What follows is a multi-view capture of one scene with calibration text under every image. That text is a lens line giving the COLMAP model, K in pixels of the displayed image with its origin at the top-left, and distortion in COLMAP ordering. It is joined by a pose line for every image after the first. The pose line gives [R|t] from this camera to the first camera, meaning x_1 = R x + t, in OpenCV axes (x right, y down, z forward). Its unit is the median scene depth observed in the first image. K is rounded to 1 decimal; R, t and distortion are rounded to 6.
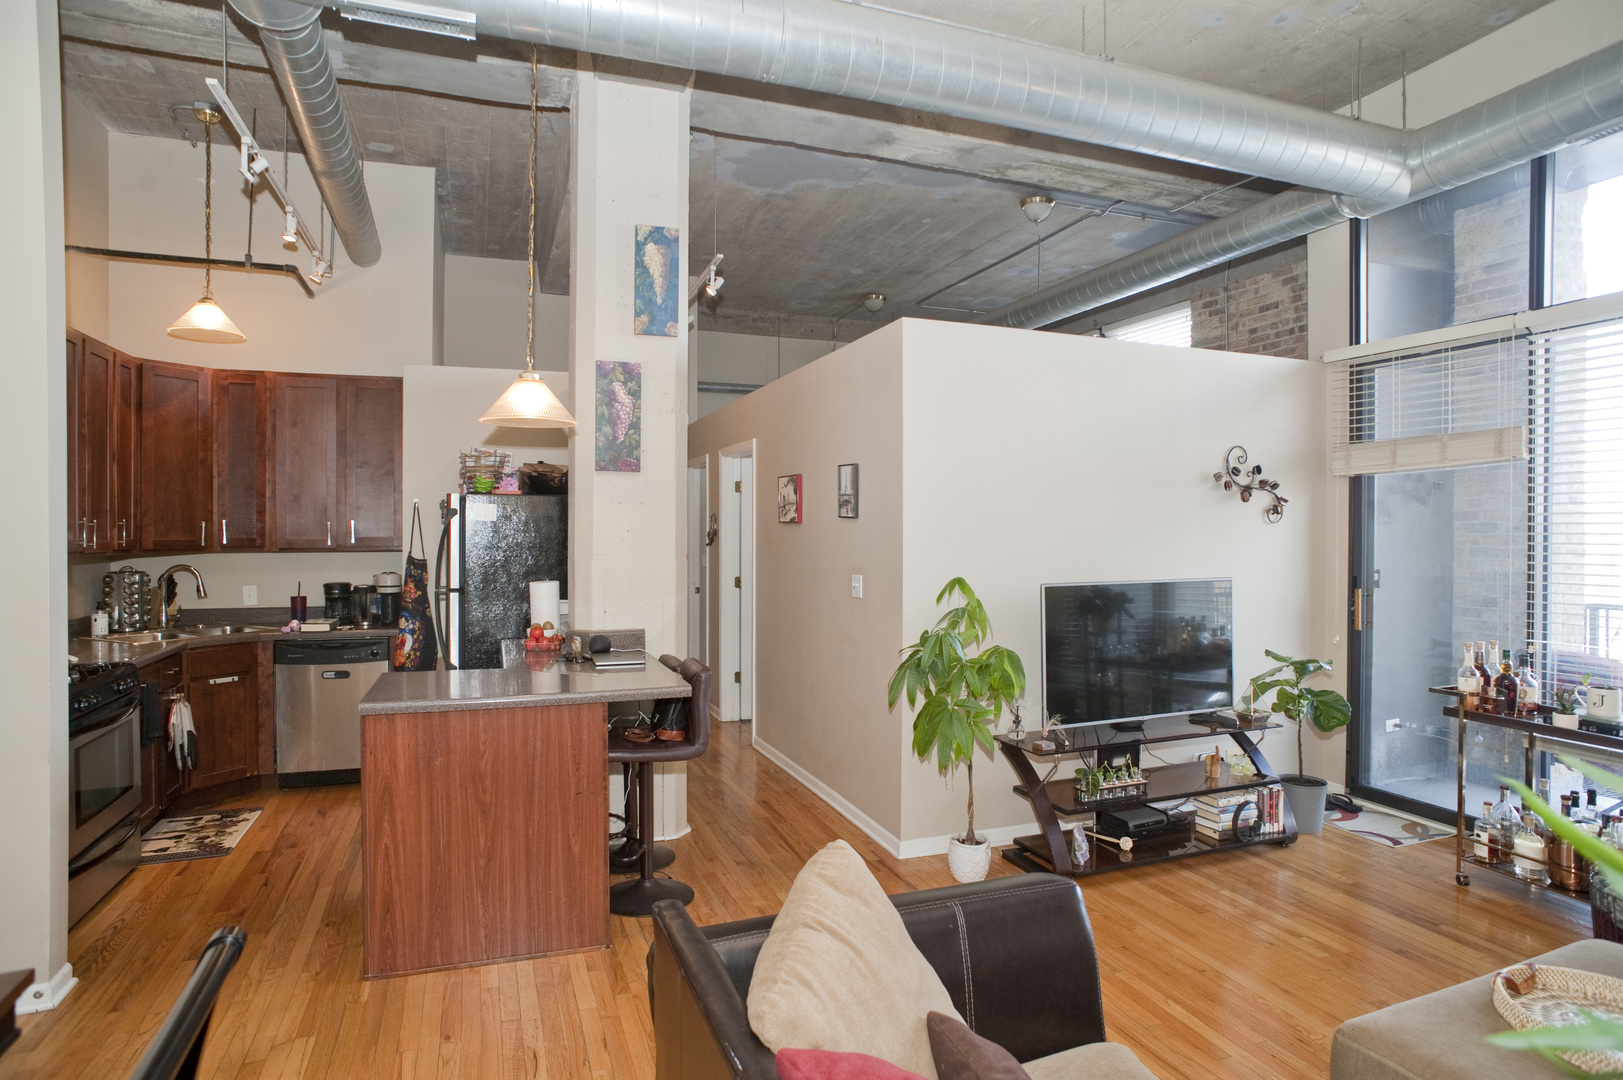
lens RADIAL K [[924.4, 0, 816.8], [0, 924.4, 537.8], [0, 0, 1]] dist [-0.098709, 0.066608]
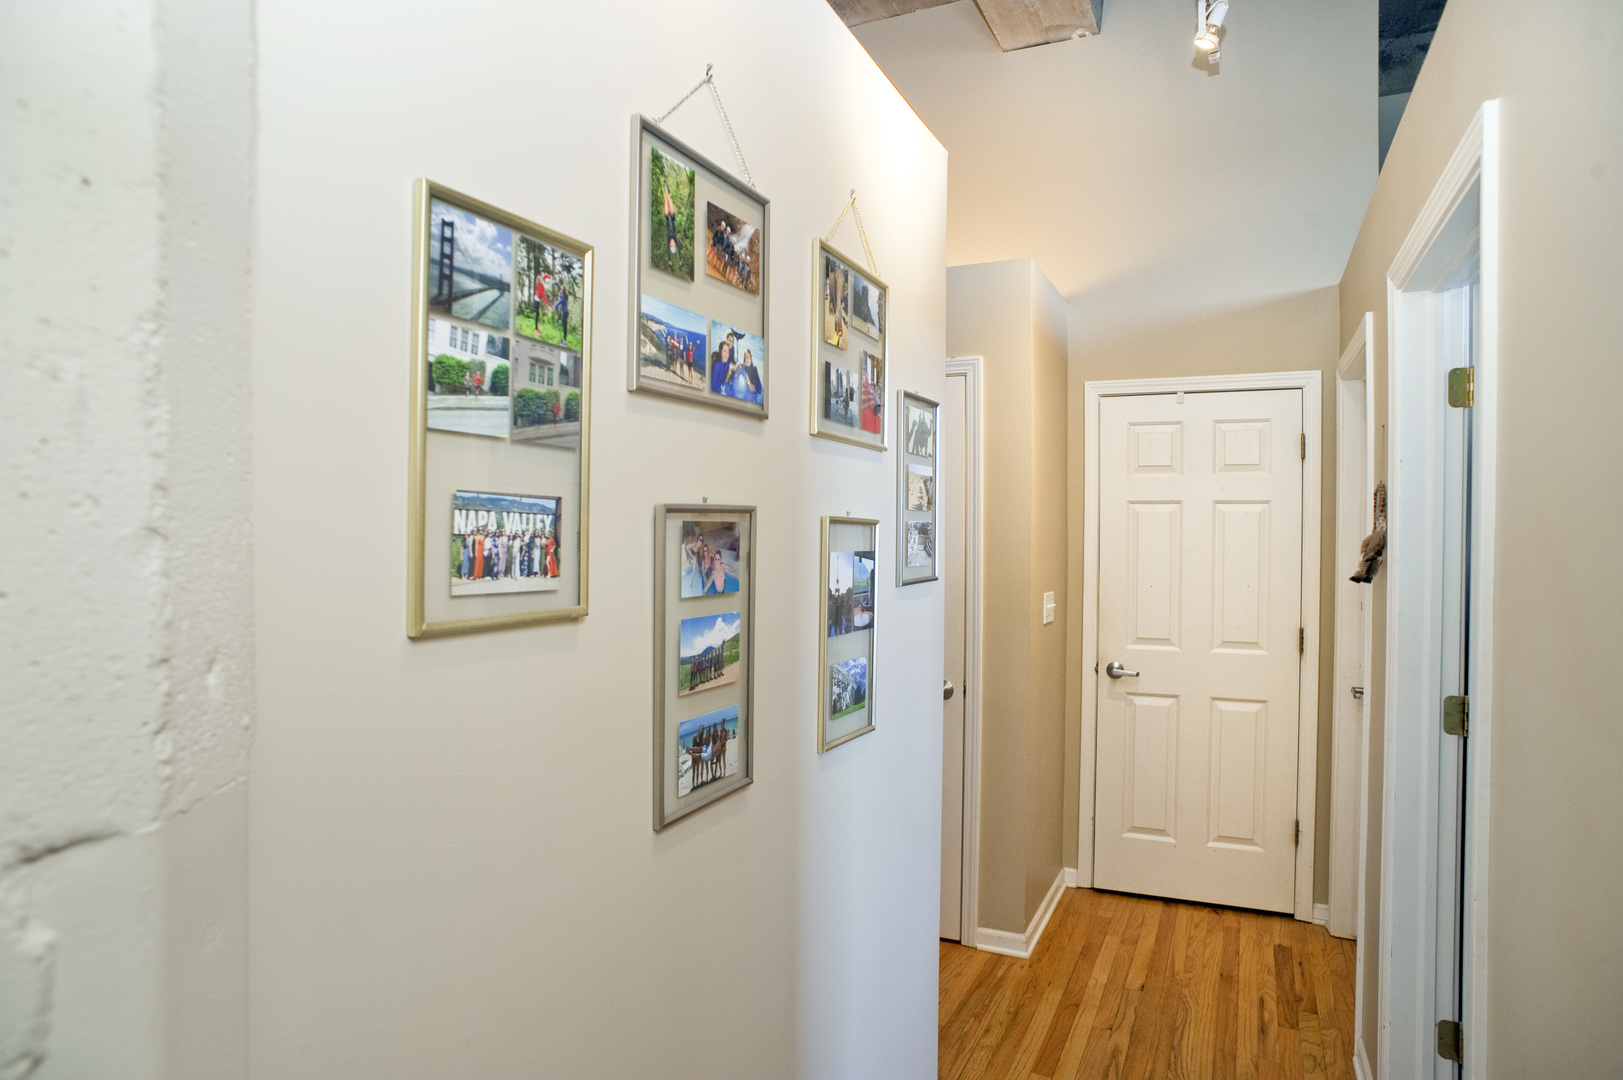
lens RADIAL K [[924.4, 0, 816.1], [0, 924.4, 539.8], [0, 0, 1]] dist [-0.098709, 0.066608]
pose [[0.699731, 0.009086, -0.714349, -0.039089], [-0.008974, 0.999952, 0.003929, -0.010115], [0.714350, 0.003662, 0.699779, 0.990917]]
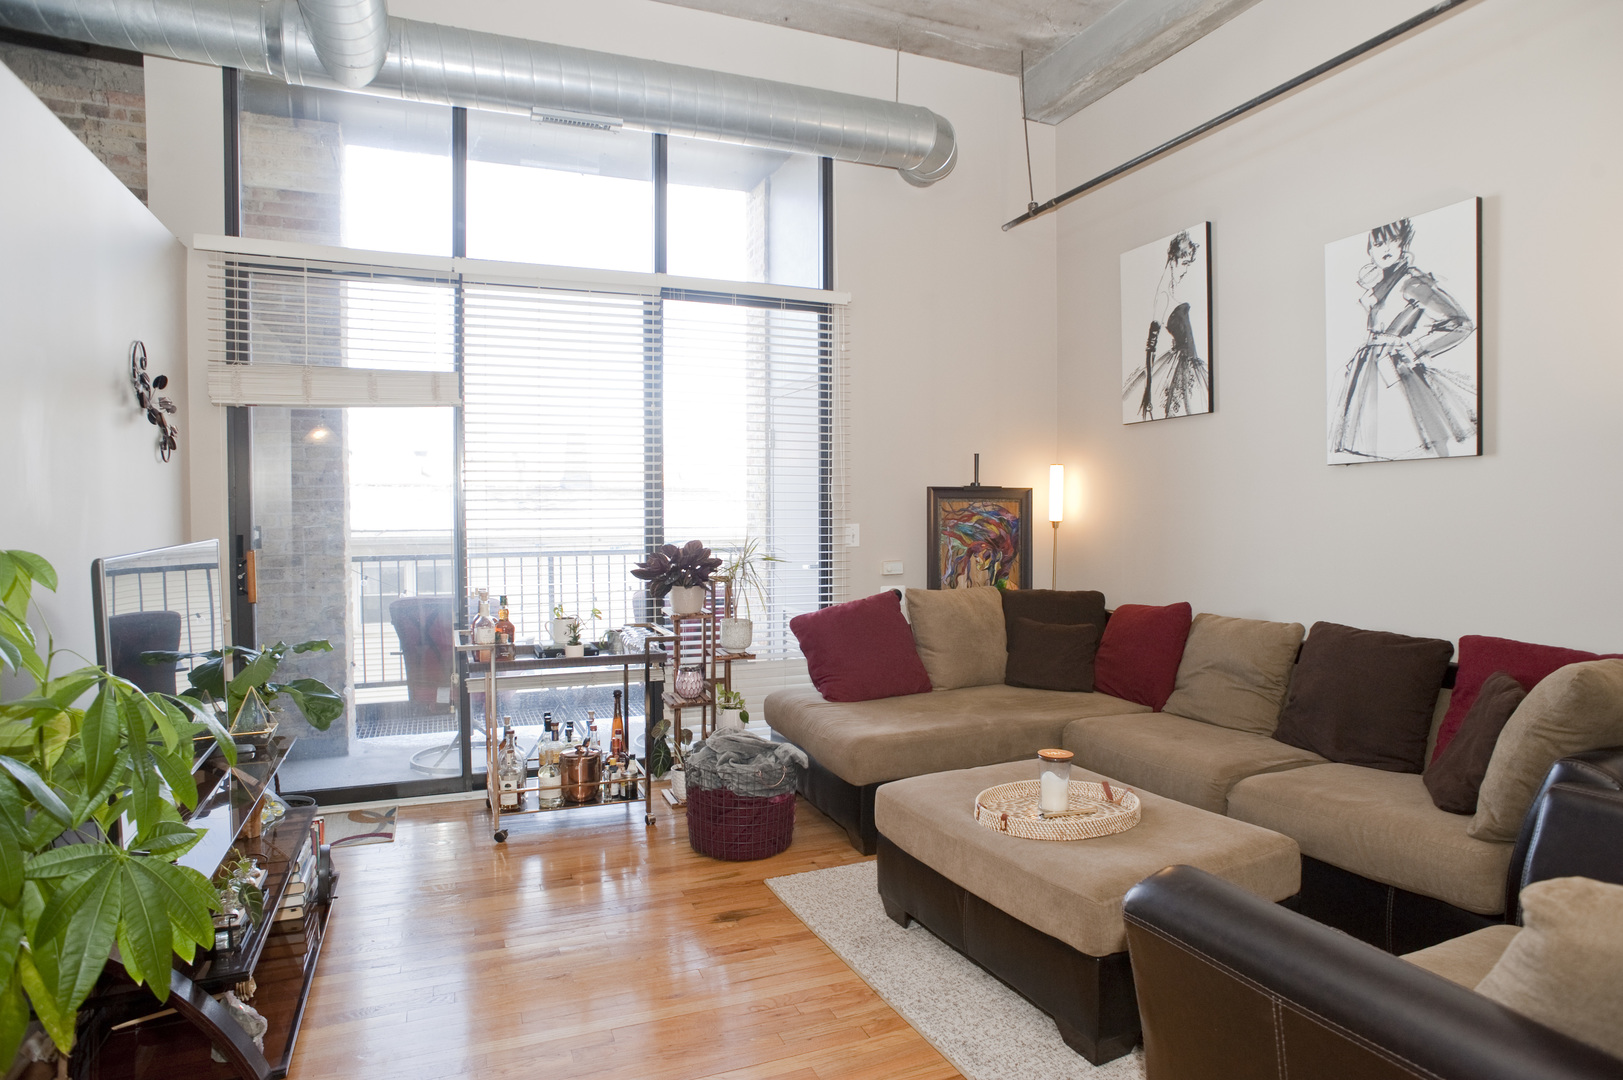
lens RADIAL K [[924.4, 0, 819.7], [0, 924.4, 538.7], [0, 0, 1]] dist [-0.098709, 0.066608]
pose [[-0.039715, -0.037371, 0.998512, -0.205446], [0.009145, 0.999245, 0.037762, 0.021618], [-0.999169, 0.010631, -0.039343, 0.543037]]
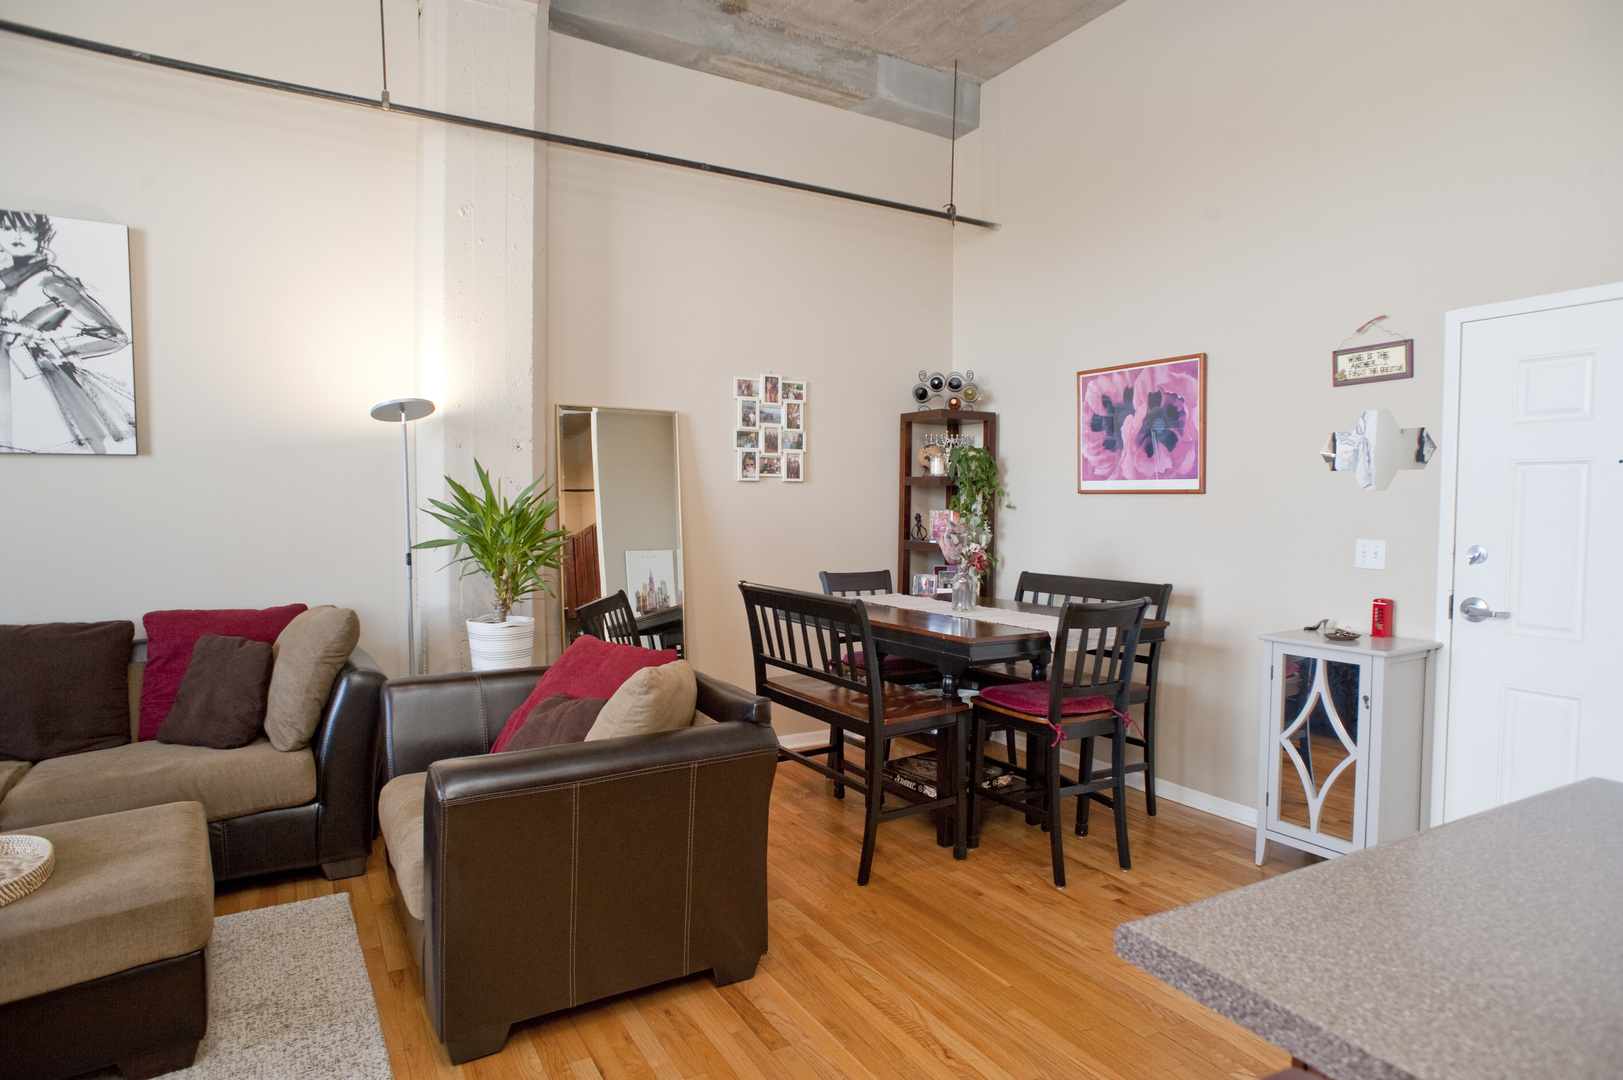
lens RADIAL K [[924.4, 0, 817.9], [0, 924.4, 536.9], [0, 0, 1]] dist [-0.098709, 0.066608]
pose [[-0.985381, -0.003295, -0.170331, 0.000513], [-0.010736, 0.999027, 0.042782, 0.020033], [0.170024, 0.043985, -0.984458, 0.869340]]
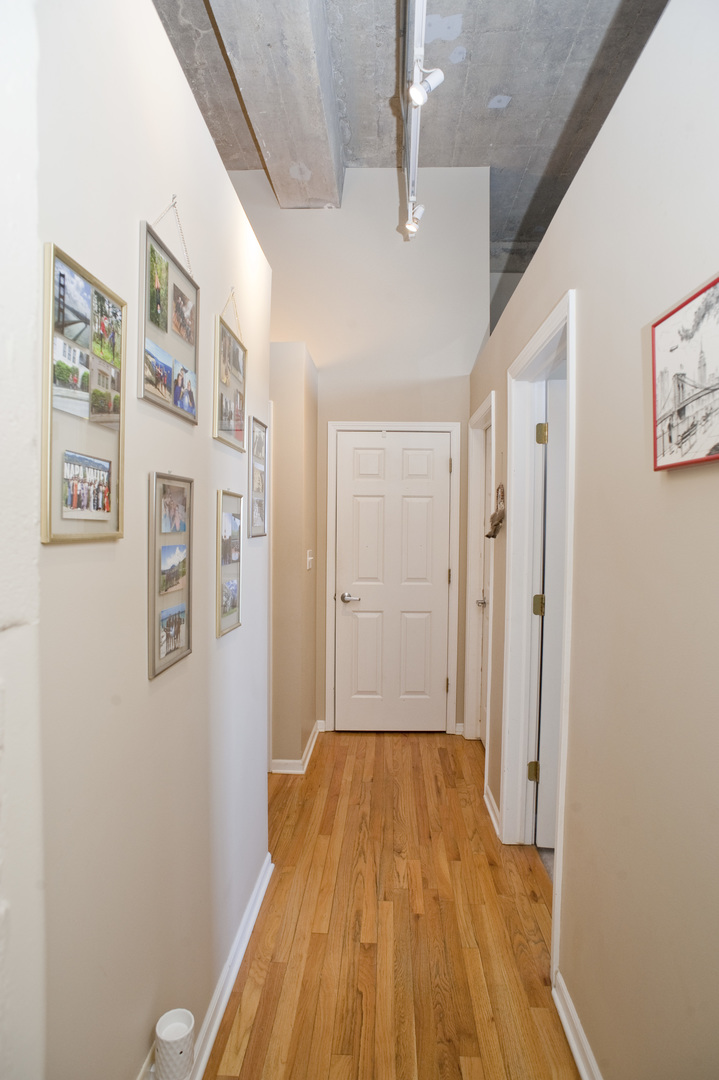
lens RADIAL K [[615.1, 0, 357.3], [0, 615.1, 544.3], [0, 0, 1]] dist [-0.098709, 0.066608]
pose [[0.919407, 0.018819, -0.392857, -0.063336], [-0.009842, 0.999643, 0.024853, 0.005023], [0.393184, -0.018983, 0.919264, 0.930652]]
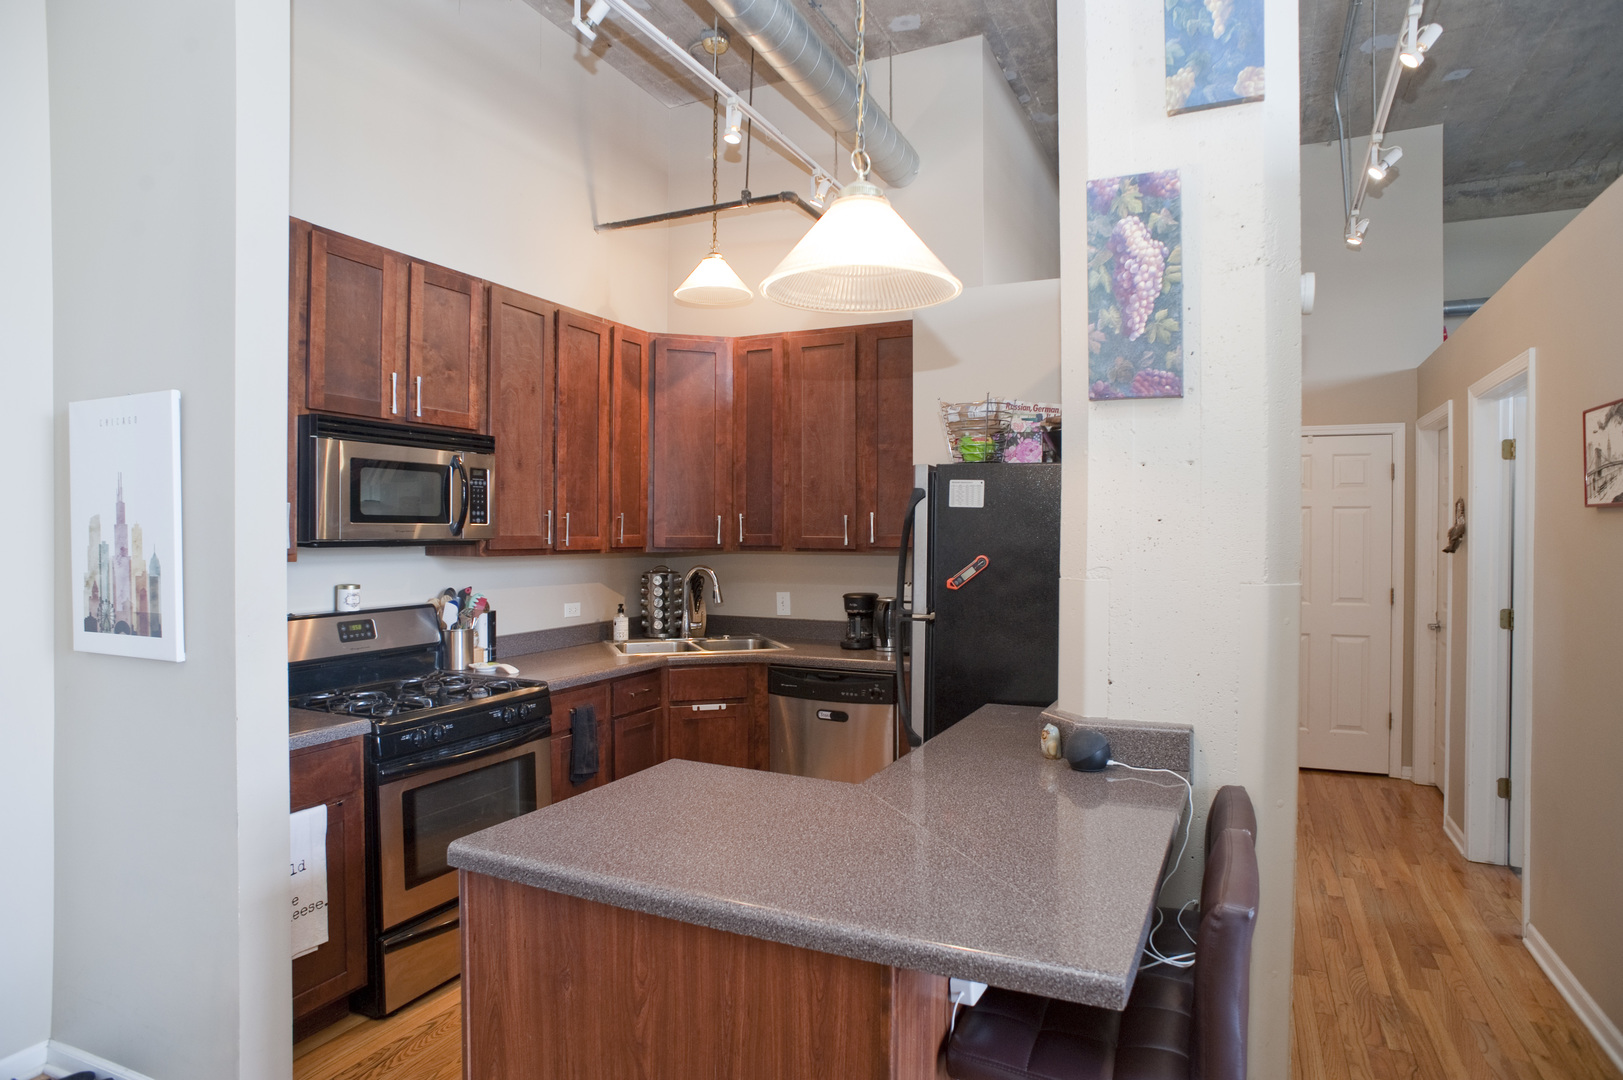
lens RADIAL K [[924.4, 0, 815.9], [0, 924.4, 539.2], [0, 0, 1]] dist [-0.098709, 0.066608]
pose [[0.701246, 0.005630, -0.712897, 0.009816], [-0.007160, 0.999974, 0.000853, 0.002936], [0.712883, 0.004506, 0.701268, 0.479220]]
